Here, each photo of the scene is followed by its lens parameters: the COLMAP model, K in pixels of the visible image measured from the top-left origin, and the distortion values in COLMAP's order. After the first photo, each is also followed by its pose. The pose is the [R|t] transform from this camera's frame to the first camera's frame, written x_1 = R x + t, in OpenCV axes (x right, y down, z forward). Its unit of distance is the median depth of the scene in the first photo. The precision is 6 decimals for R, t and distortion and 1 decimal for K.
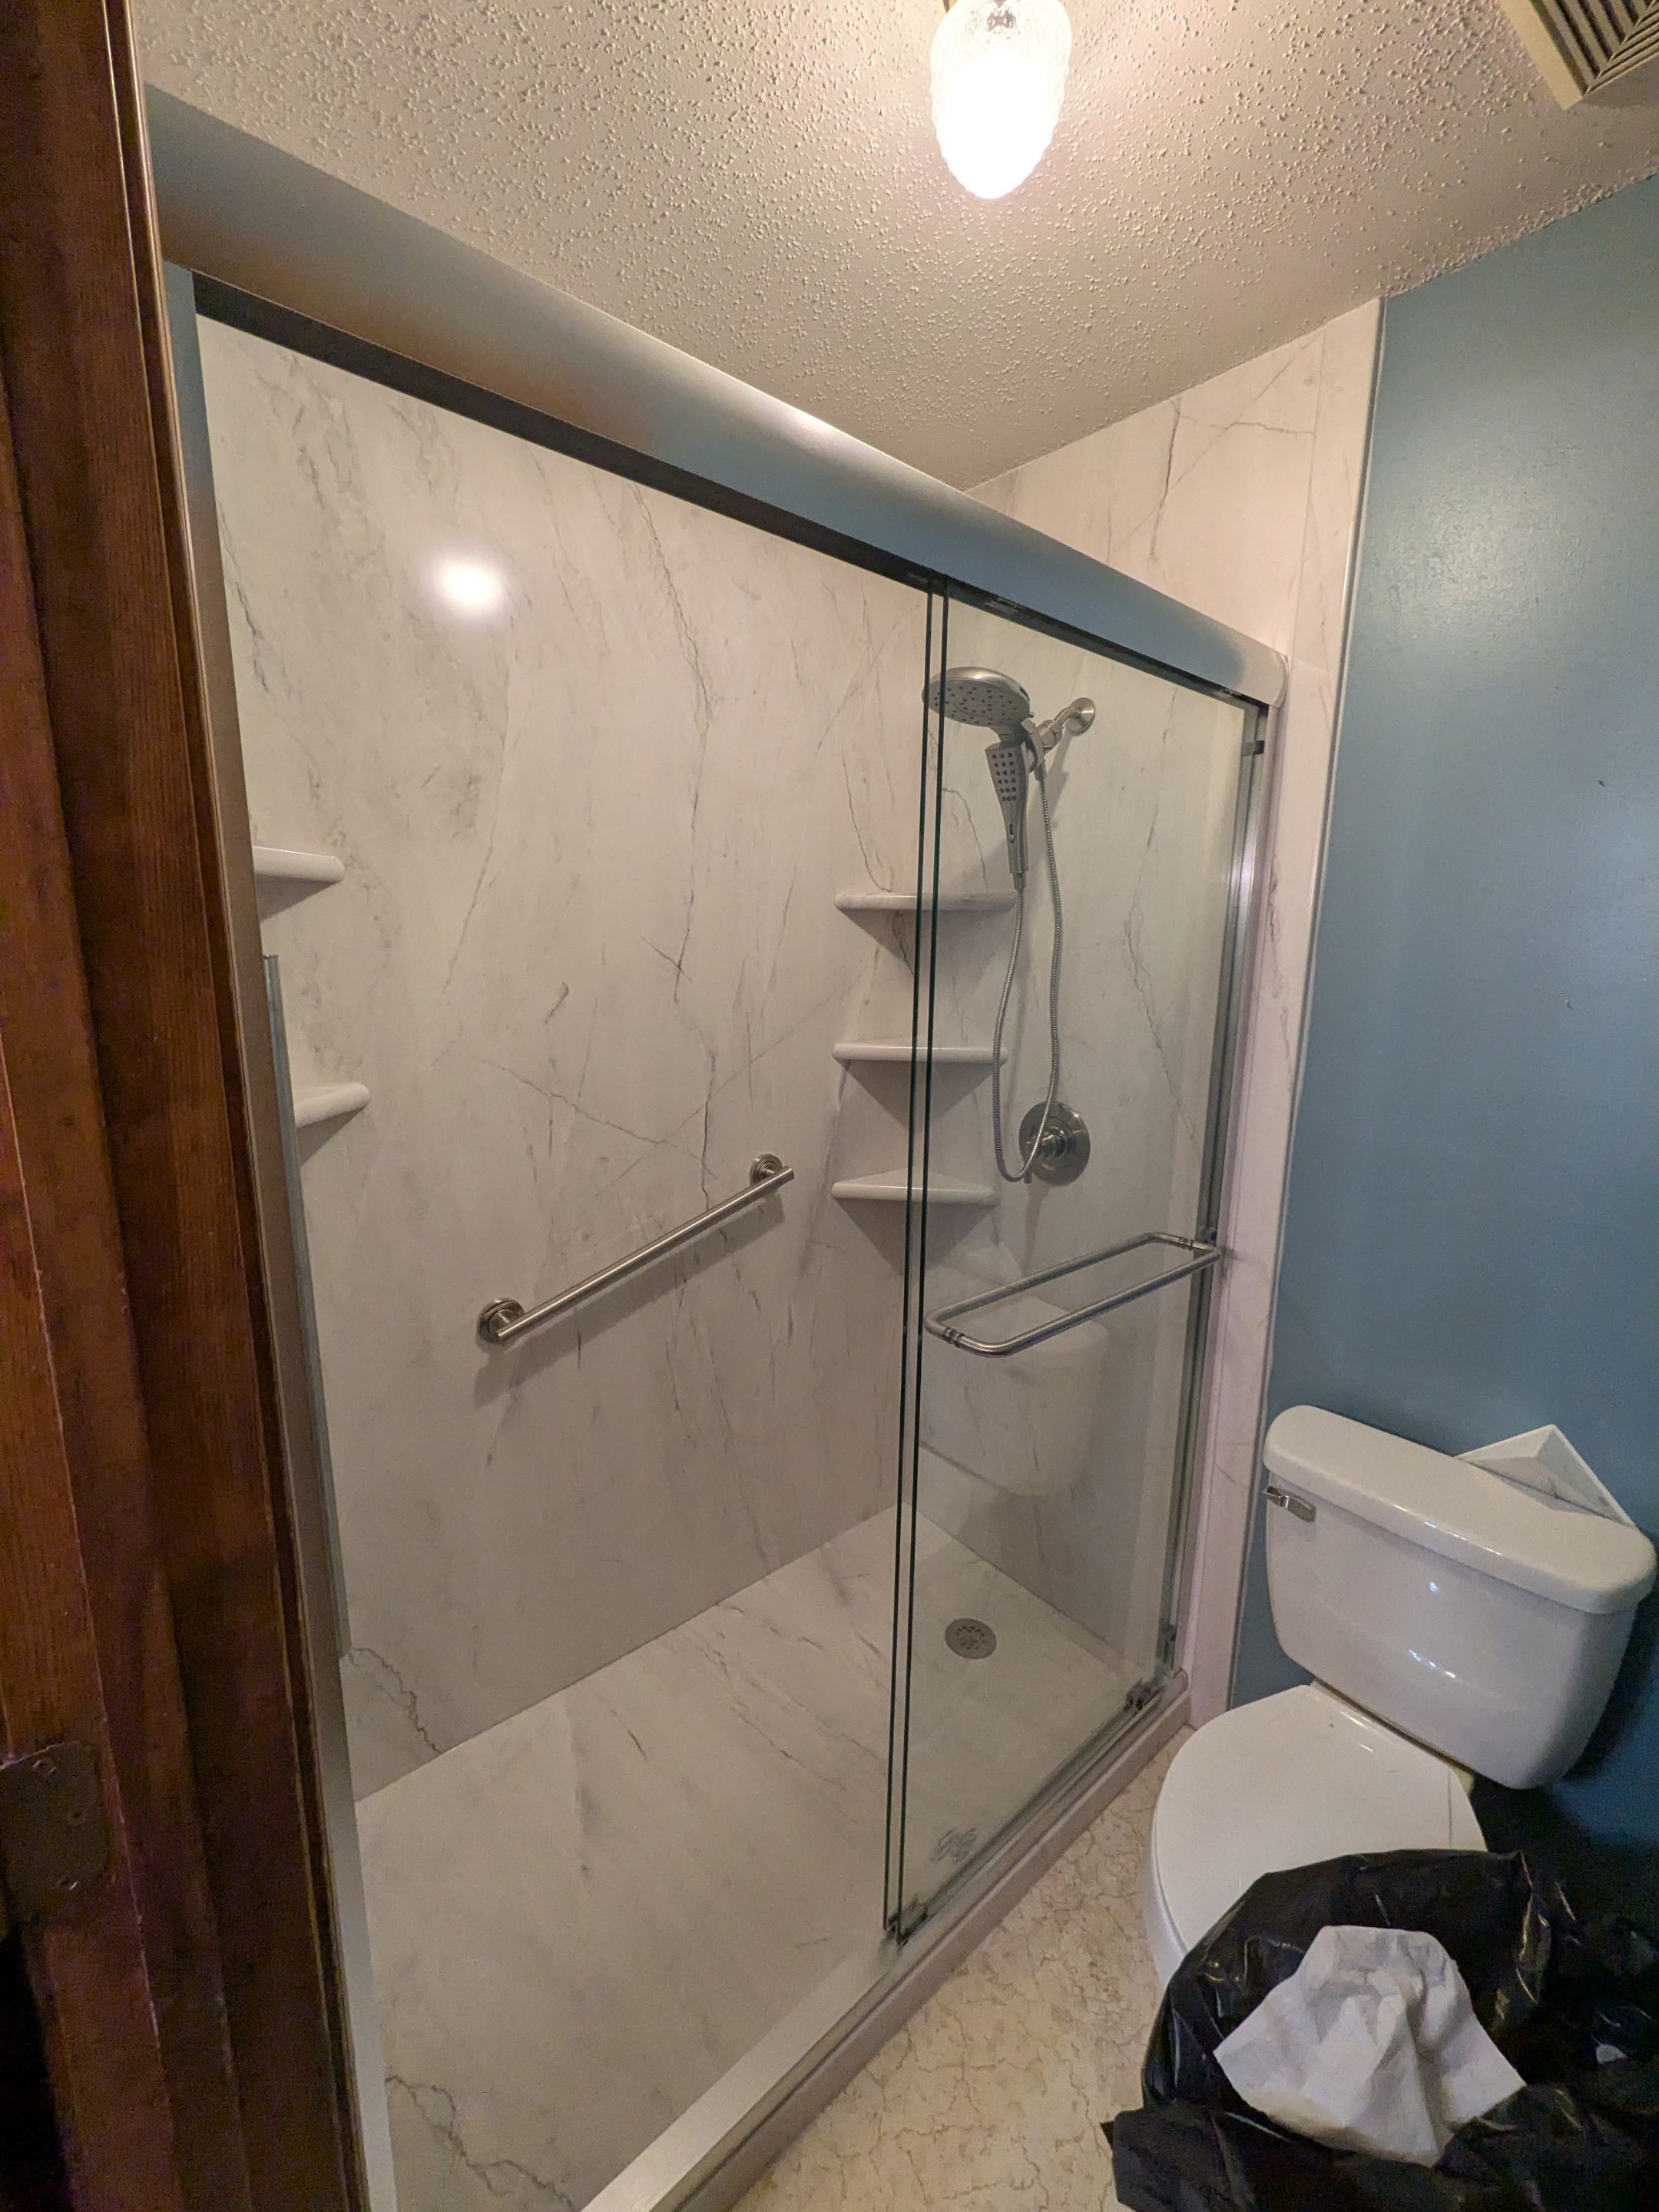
lens RADIAL K [[876.4, 0, 828.6], [0, 876.4, 1104.4], [0, 0, 1]] dist [0.000197, -0.000812]
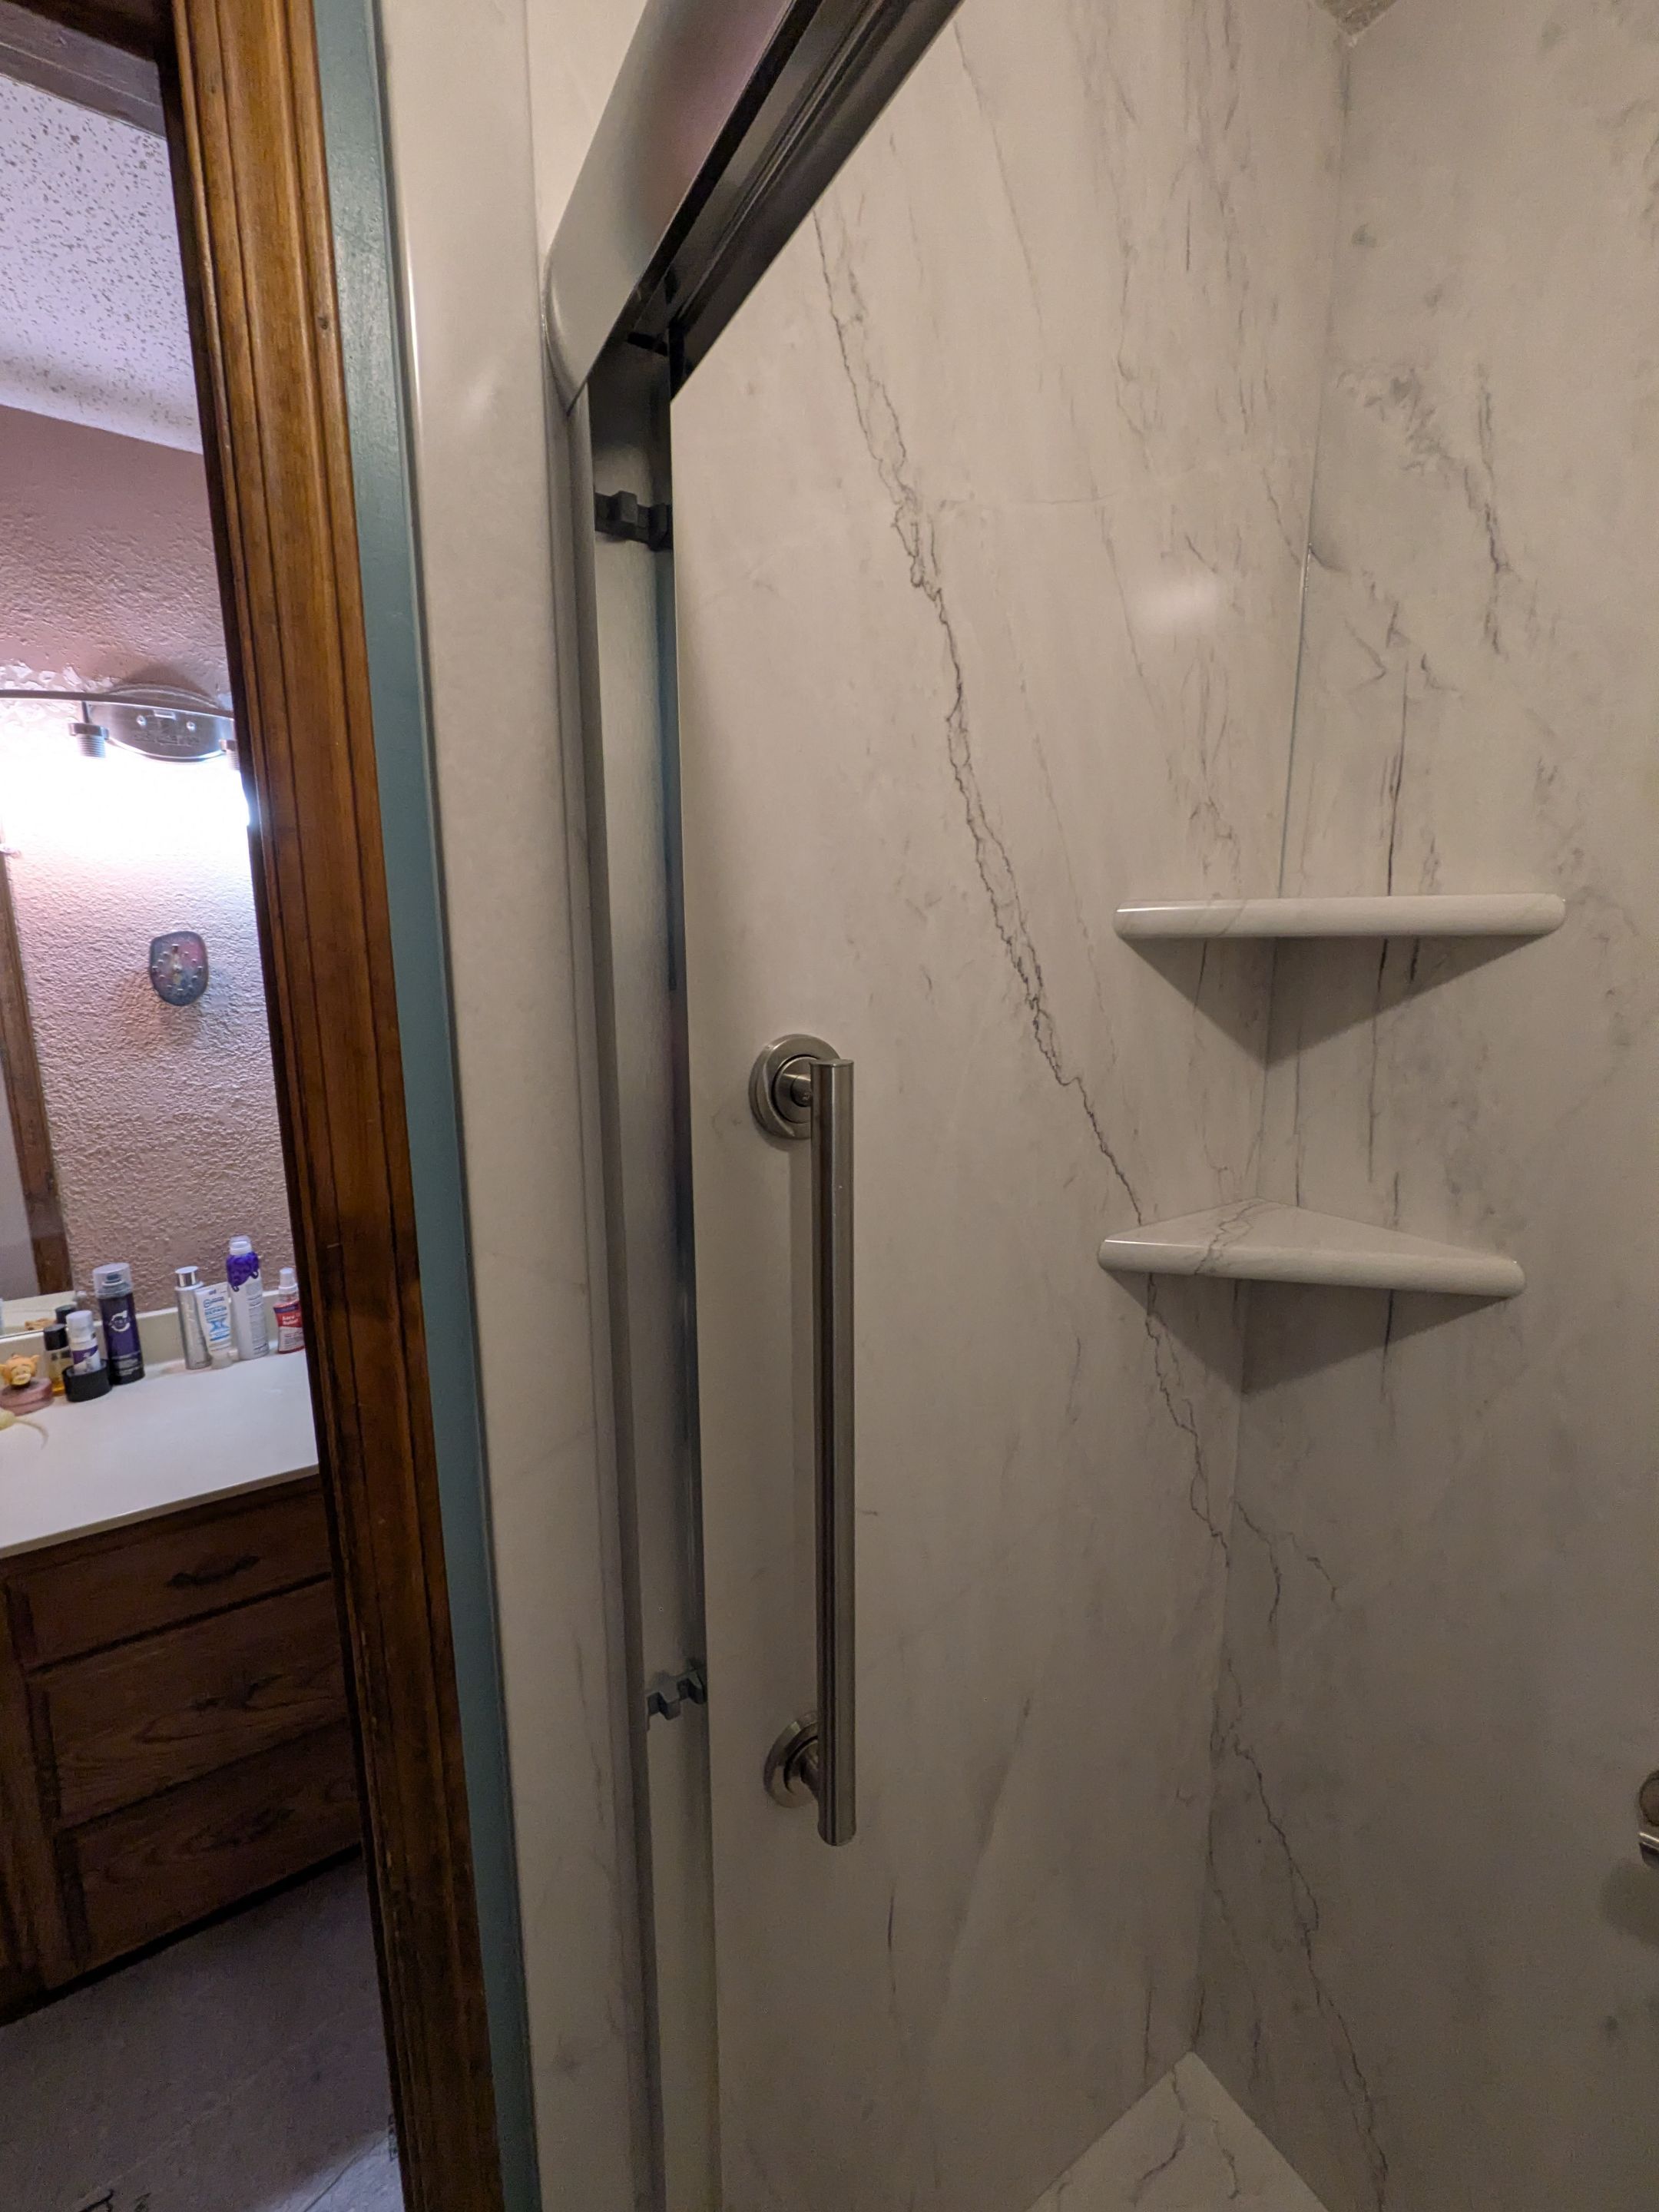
lens RADIAL K [[876.4, 0, 826.9], [0, 876.4, 1106.9], [0, 0, 1]] dist [0.000197, -0.000812]
pose [[-0.149006, 0.157610, -0.976195, 0.111725], [-0.182829, 0.965804, 0.183839, -0.144403], [0.971787, 0.205870, -0.115095, 0.555053]]
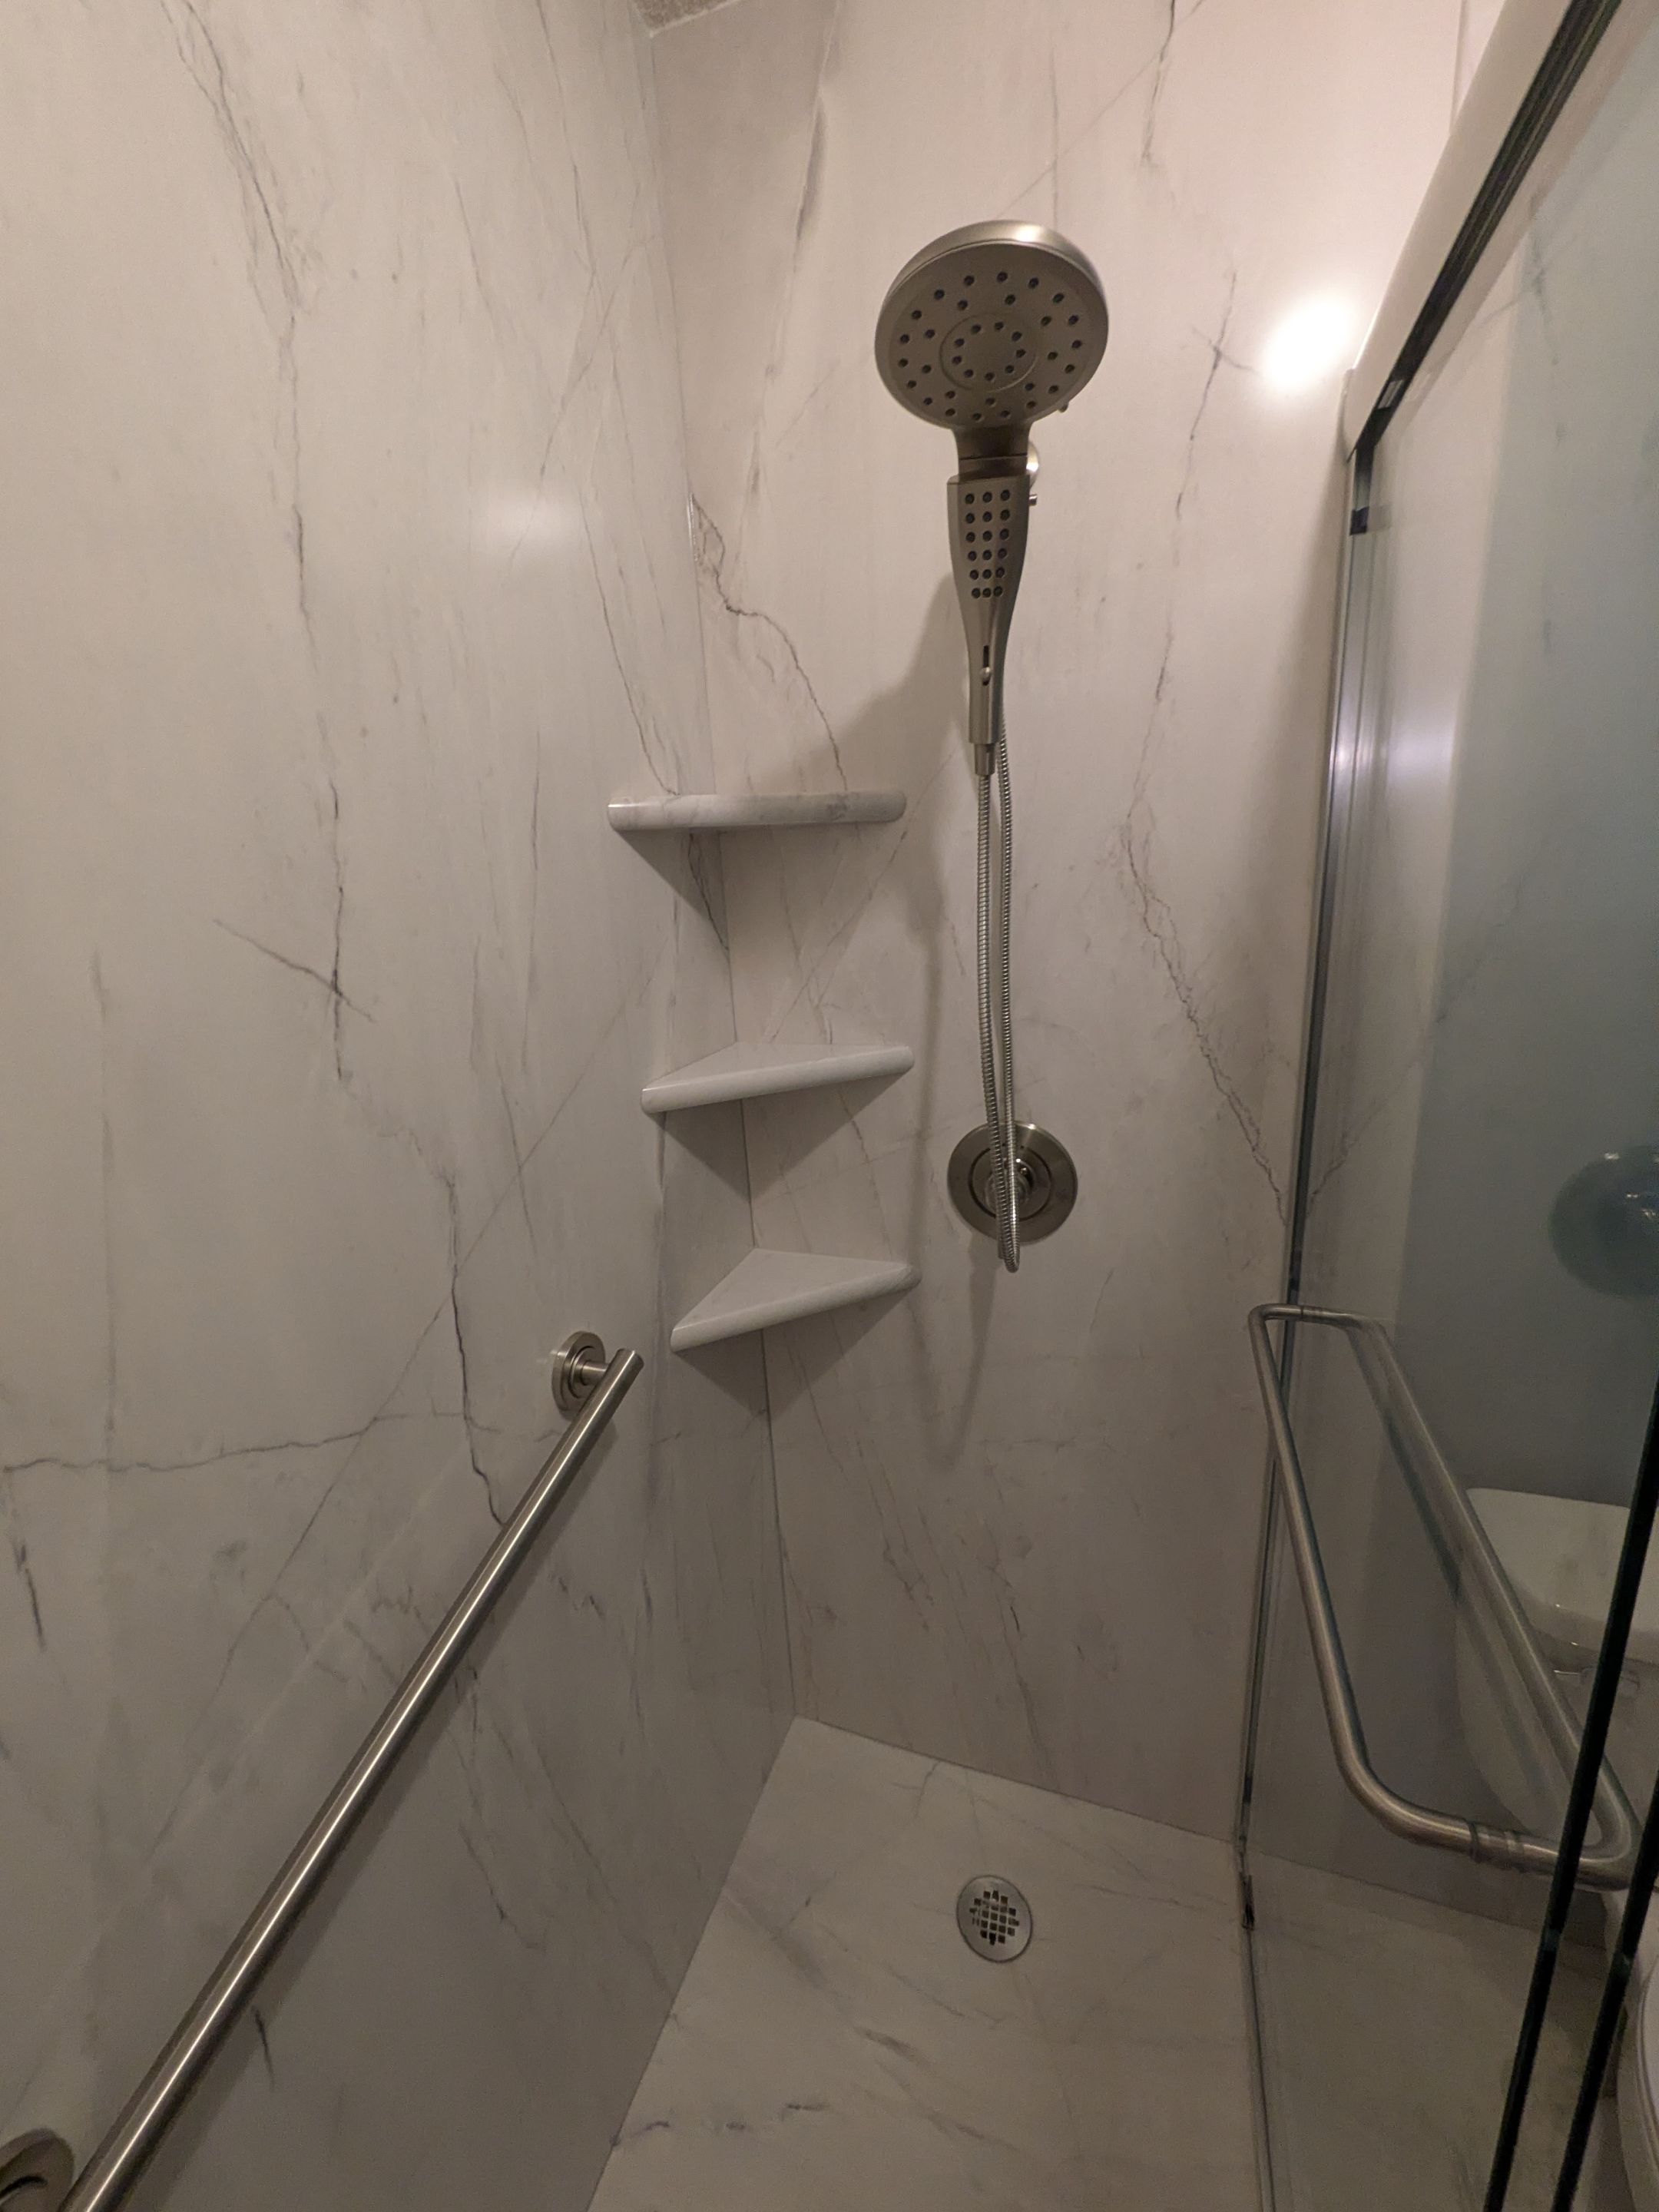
lens RADIAL K [[876.4, 0, 822.6], [0, 876.4, 1108.7], [0, 0, 1]] dist [0.000197, -0.000812]
pose [[0.864454, -0.188343, 0.466096, -0.207680], [0.156341, 0.981910, 0.106817, -0.133591], [-0.477783, -0.019469, 0.878262, 0.661431]]
